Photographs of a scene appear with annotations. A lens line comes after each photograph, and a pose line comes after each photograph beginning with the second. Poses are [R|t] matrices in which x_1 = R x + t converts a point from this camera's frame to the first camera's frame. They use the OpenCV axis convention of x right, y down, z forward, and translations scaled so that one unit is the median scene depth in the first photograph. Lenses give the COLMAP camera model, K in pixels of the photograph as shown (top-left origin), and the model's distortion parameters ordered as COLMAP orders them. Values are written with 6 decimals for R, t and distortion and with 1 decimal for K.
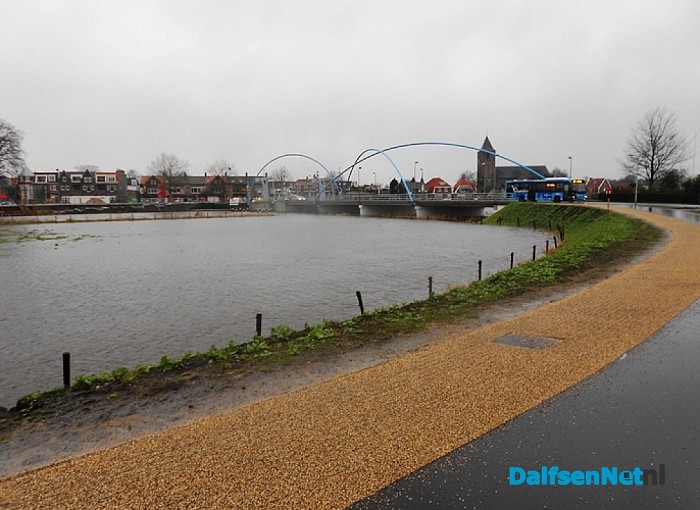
lens RADIAL K [[537.2, 0, 350.3], [0, 537.2, 266.9], [0, 0, 1]] dist [-0.011072, -0.003253]
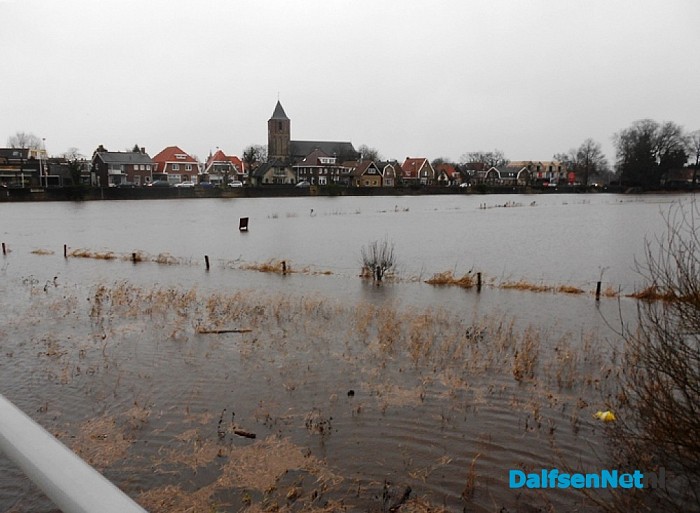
lens RADIAL K [[537.2, 0, 350.3], [0, 537.2, 268.4], [0, 0, 1]] dist [-0.011072, -0.003253]
pose [[0.942314, -0.036537, 0.332731, 0.141247], [0.023227, 0.998766, 0.043893, -0.053756], [-0.333924, -0.033633, 0.942000, 0.375225]]
